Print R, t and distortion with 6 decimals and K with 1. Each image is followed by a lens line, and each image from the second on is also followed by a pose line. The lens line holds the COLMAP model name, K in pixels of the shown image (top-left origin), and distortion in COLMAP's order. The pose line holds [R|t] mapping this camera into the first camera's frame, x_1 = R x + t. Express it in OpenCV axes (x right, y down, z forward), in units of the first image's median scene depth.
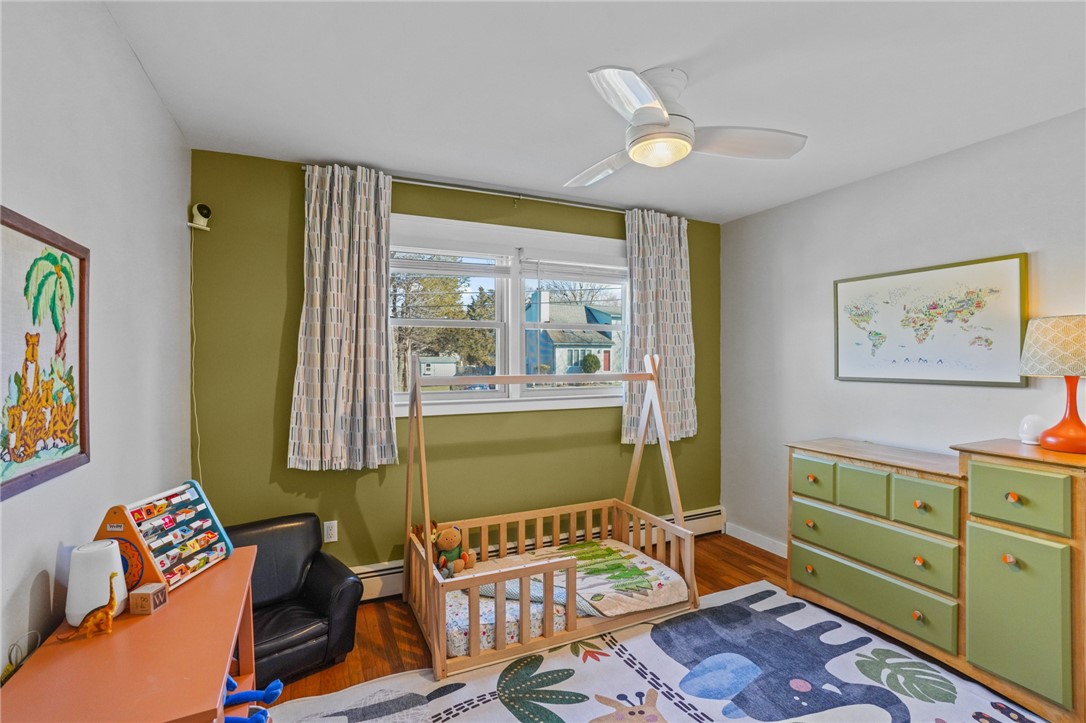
lens RADIAL K [[479.3, 0, 559.5], [0, 479.3, 359.9], [0, 0, 1]] dist [-0.052931, 0.004546]
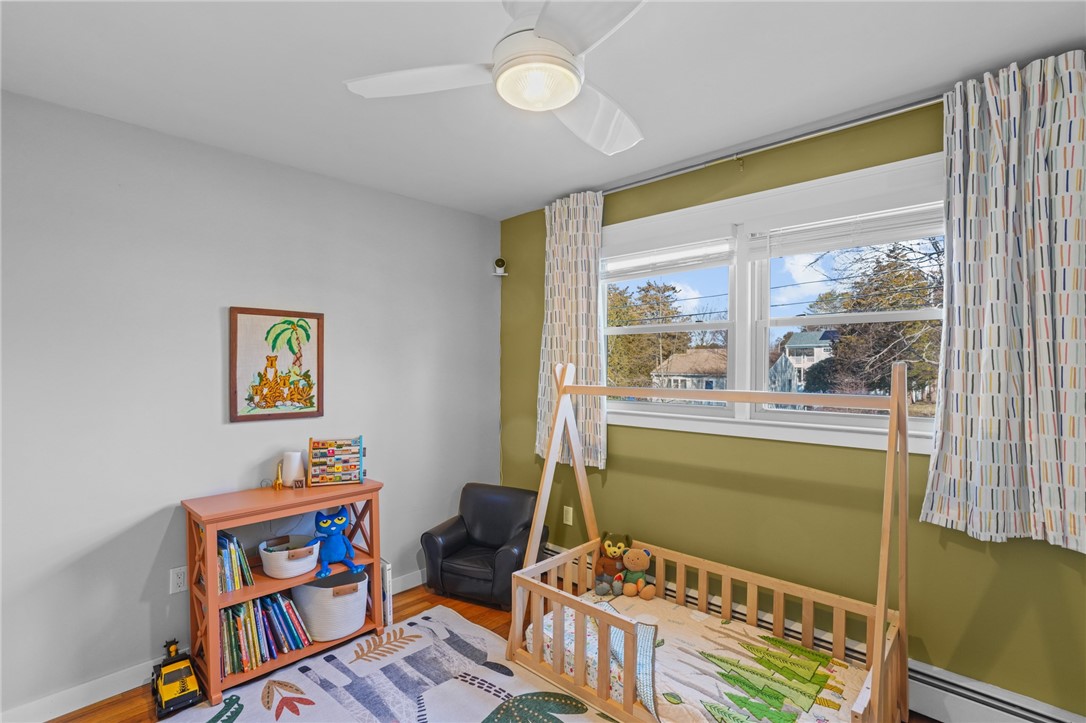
lens RADIAL K [[502.4, 0, 537.9], [0, 502.4, 365.5], [0, 0, 1]] dist [-0.072469, 0.030157]
pose [[0.361235, 0.006168, -0.932454, 0.673654], [-0.004716, 0.999977, 0.004788, -0.010282], [0.932463, 0.002668, 0.361256, 0.516781]]
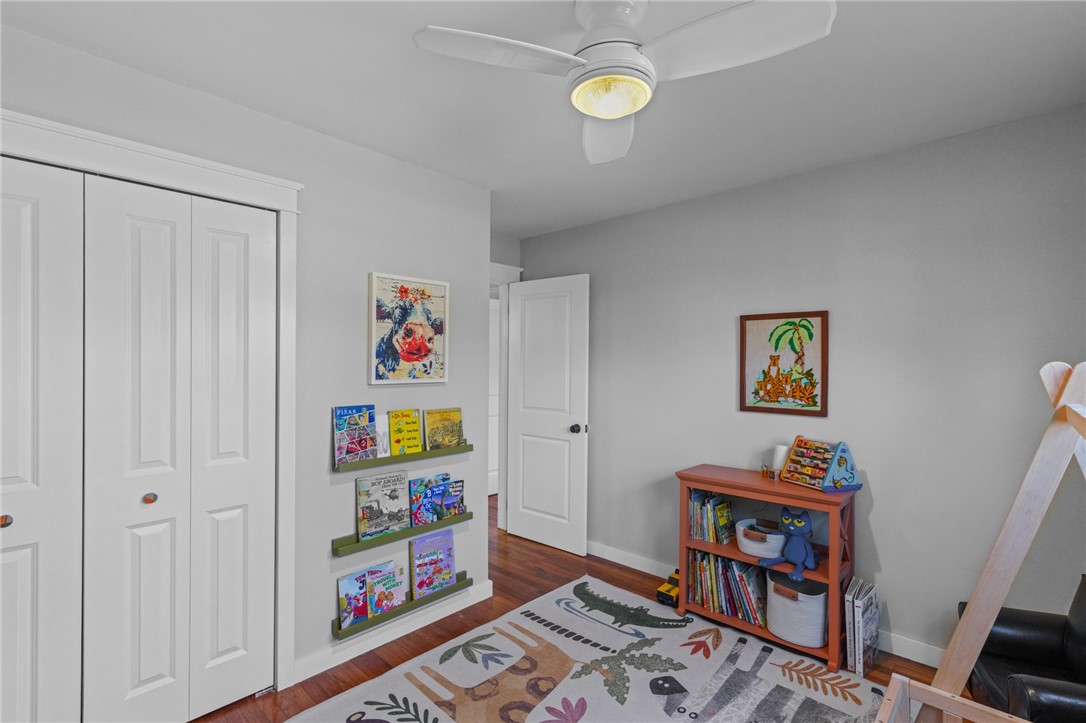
lens RADIAL K [[516.4, 0, 569.8], [0, 516.4, 366.0], [0, 0, 1]] dist [0.002568, 0.000099]
pose [[-0.924096, -0.004228, -0.382138, 0.413454], [-0.006977, 0.999959, 0.005807, -0.002044], [0.382097, 0.008033, -0.924087, 1.259745]]
